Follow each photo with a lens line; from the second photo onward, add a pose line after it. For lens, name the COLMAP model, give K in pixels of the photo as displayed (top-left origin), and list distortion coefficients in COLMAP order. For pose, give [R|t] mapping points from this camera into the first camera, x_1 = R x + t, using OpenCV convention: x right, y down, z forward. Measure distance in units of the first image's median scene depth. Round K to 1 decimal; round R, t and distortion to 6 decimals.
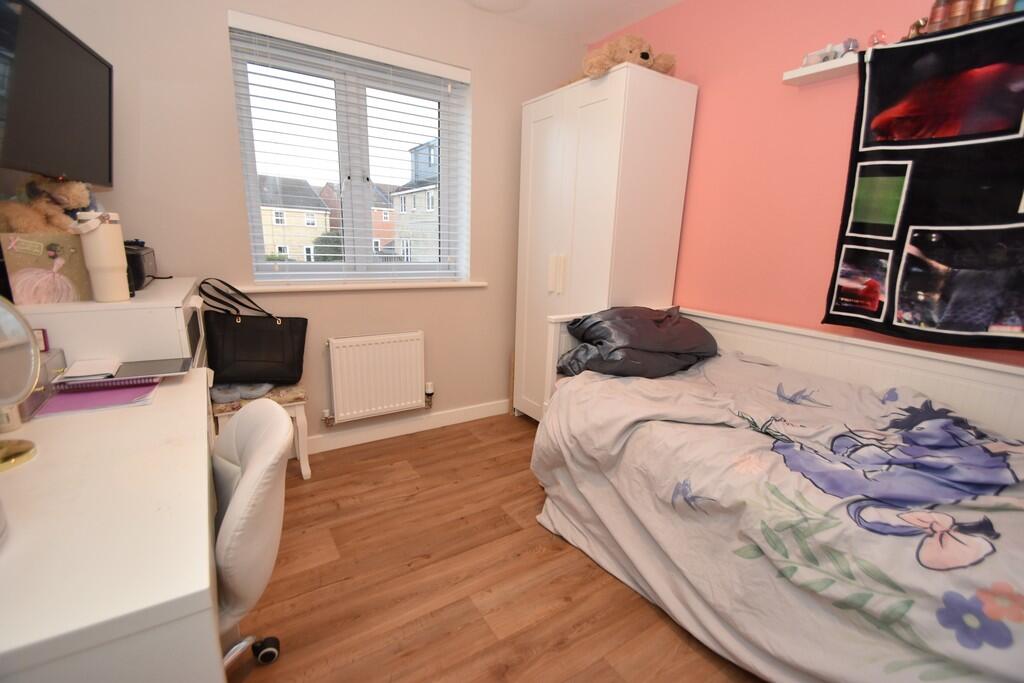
lens RADIAL K [[448.0, 0, 513.0], [0, 448.0, 345.1], [0, 0, 1]] dist [-0.002234, -0.009479]
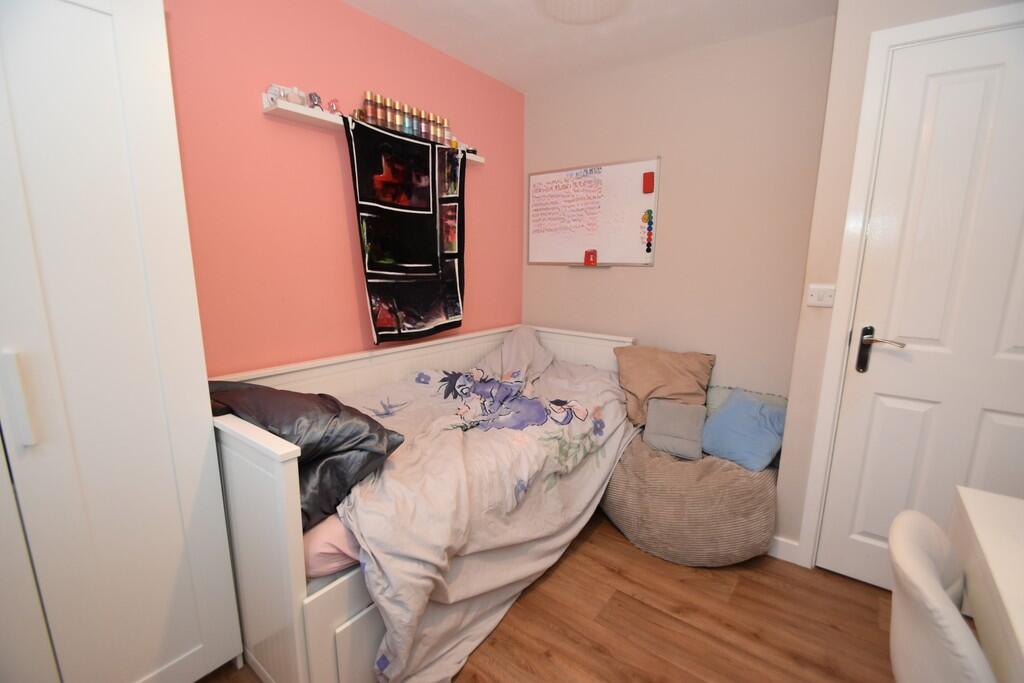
lens RADIAL K [[448.0, 0, 512.3], [0, 448.0, 343.2], [0, 0, 1]] dist [-0.002234, -0.009479]
pose [[-0.342240, -0.203834, 0.917237, -0.631767], [0.189343, 0.941200, 0.279807, -0.380222], [-0.920337, 0.269434, -0.283522, 1.194313]]
